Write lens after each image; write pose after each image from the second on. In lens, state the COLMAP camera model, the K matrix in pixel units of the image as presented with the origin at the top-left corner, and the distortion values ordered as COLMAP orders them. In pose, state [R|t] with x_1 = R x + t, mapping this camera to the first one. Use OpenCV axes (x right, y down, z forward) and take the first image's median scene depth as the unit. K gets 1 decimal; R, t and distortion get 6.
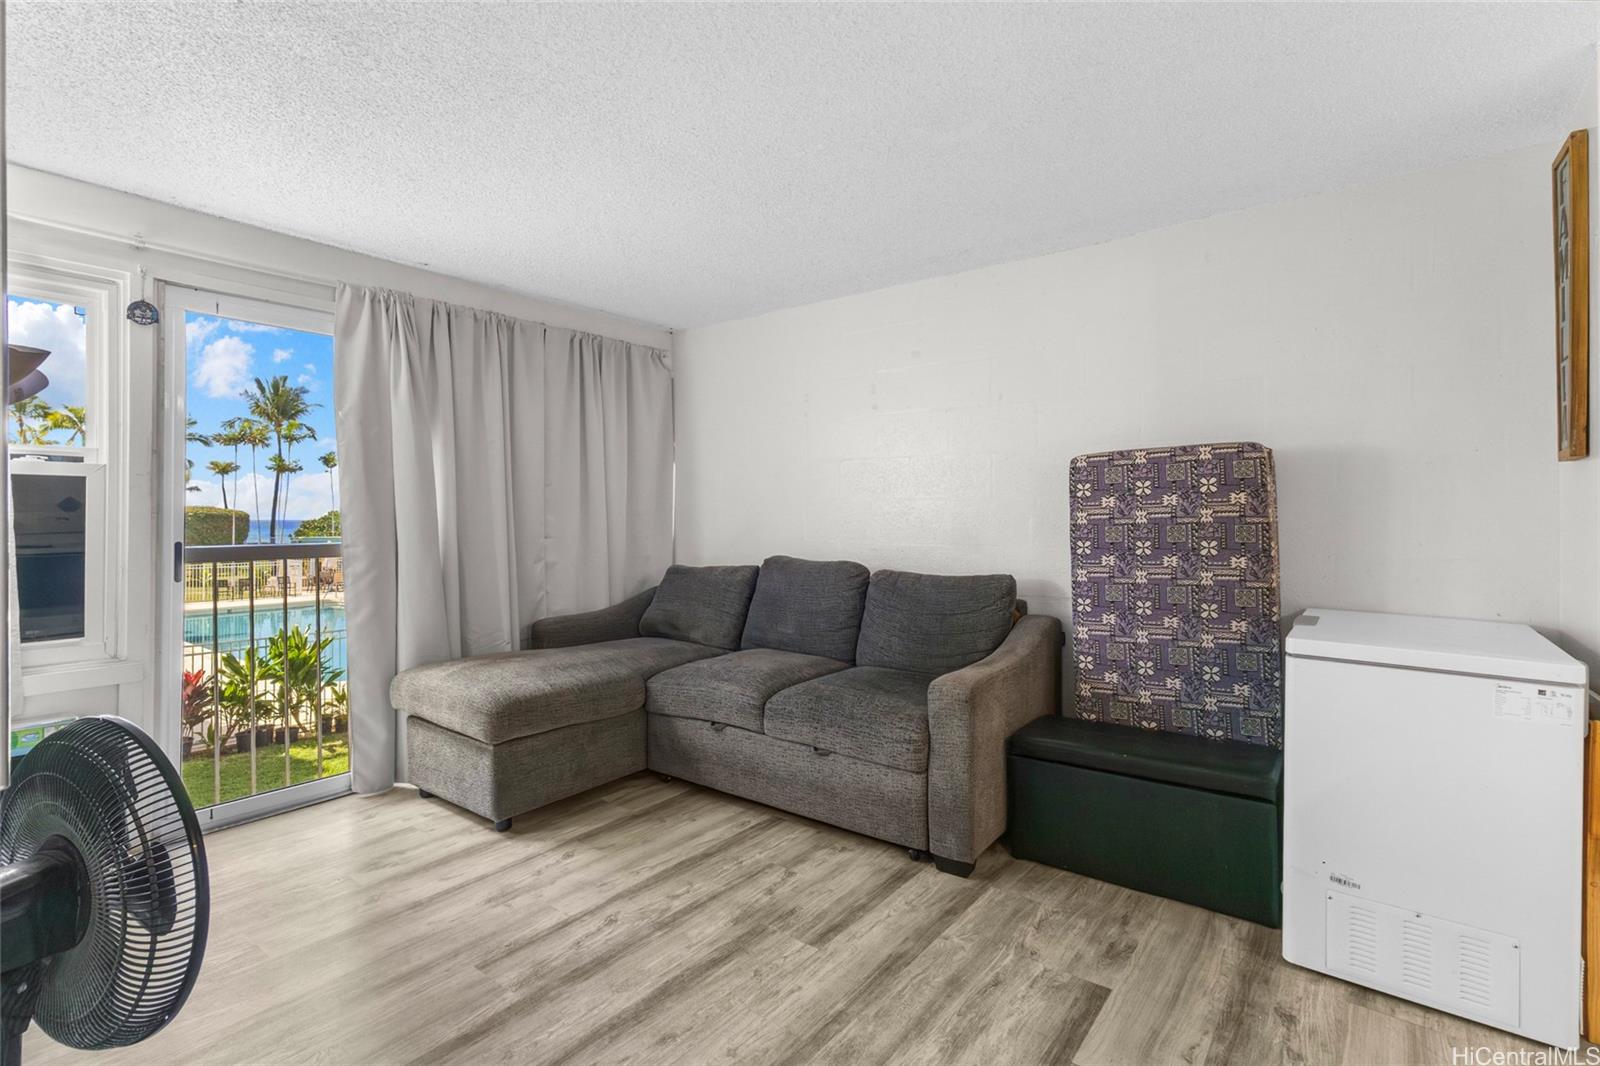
lens RADIAL K [[749.1, 0, 794.3], [0, 749.1, 508.4], [0, 0, 1]] dist [-0.000027, 0.000255]
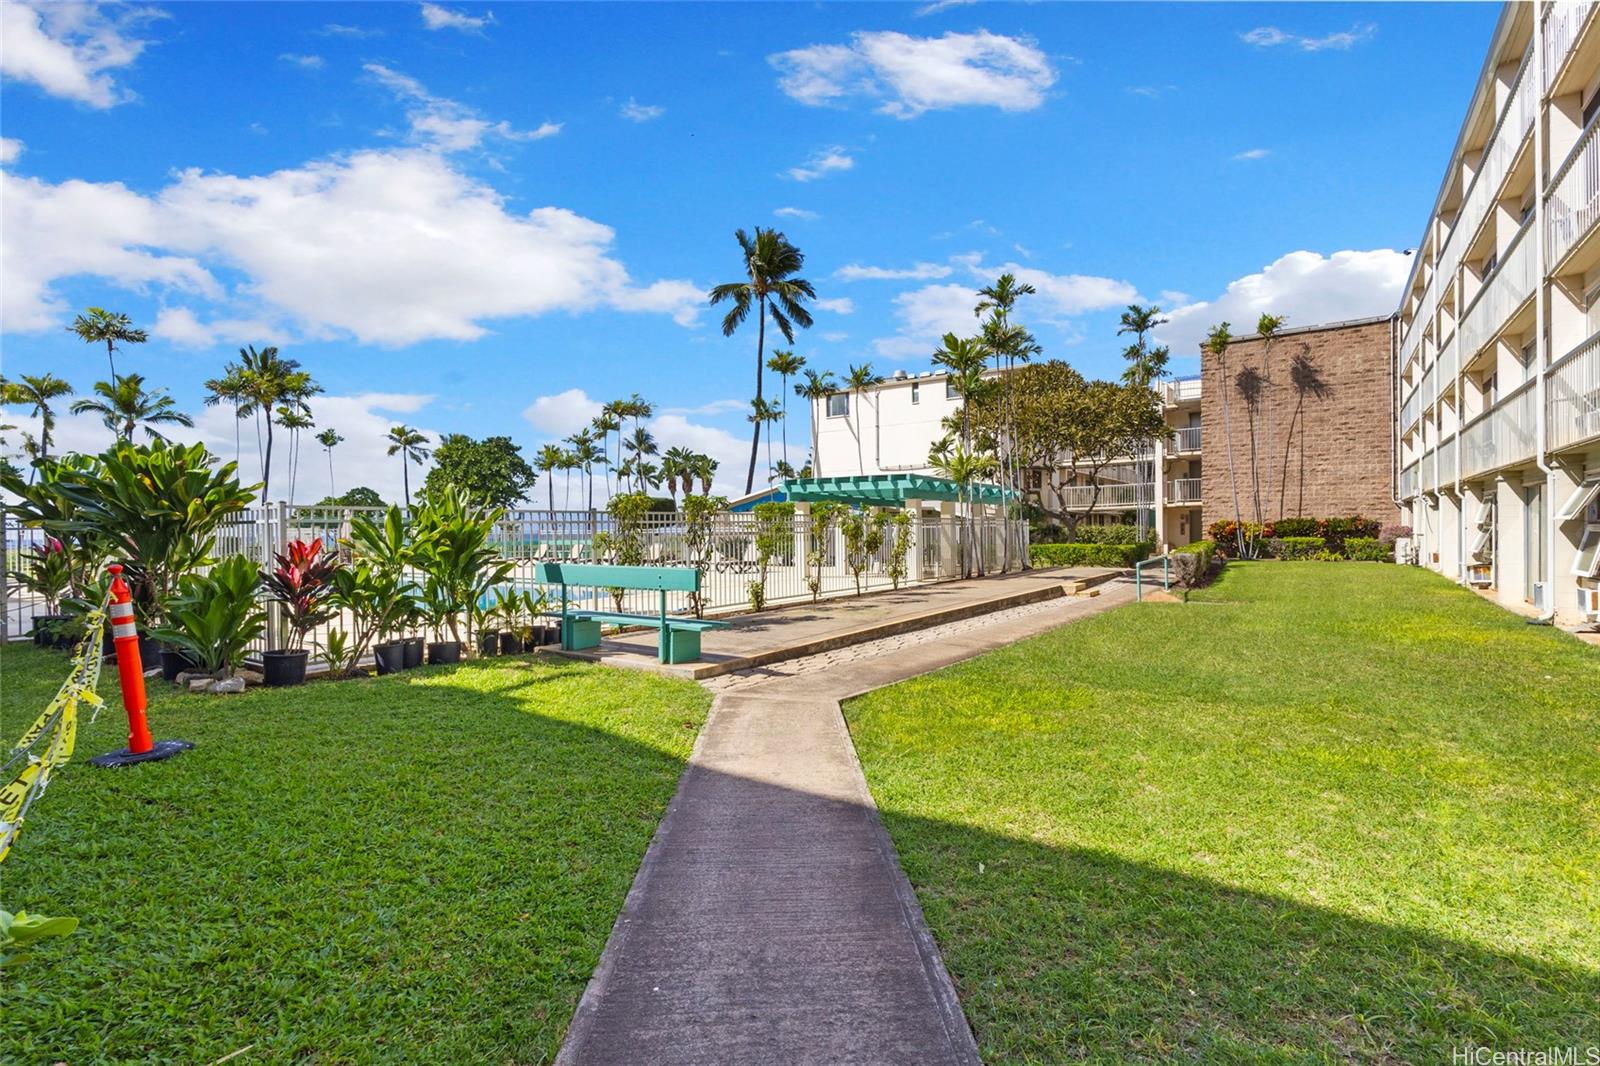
lens RADIAL K [[745.6, 0, 804.7], [0, 745.6, 521.6], [0, 0, 1]] dist [0.001921, 0.001171]
pose [[0.999187, -0.014206, 0.037742, -1.387300], [0.013799, 0.999844, 0.011030, 0.663122], [-0.037893, -0.010500, 0.999227, 1.247654]]
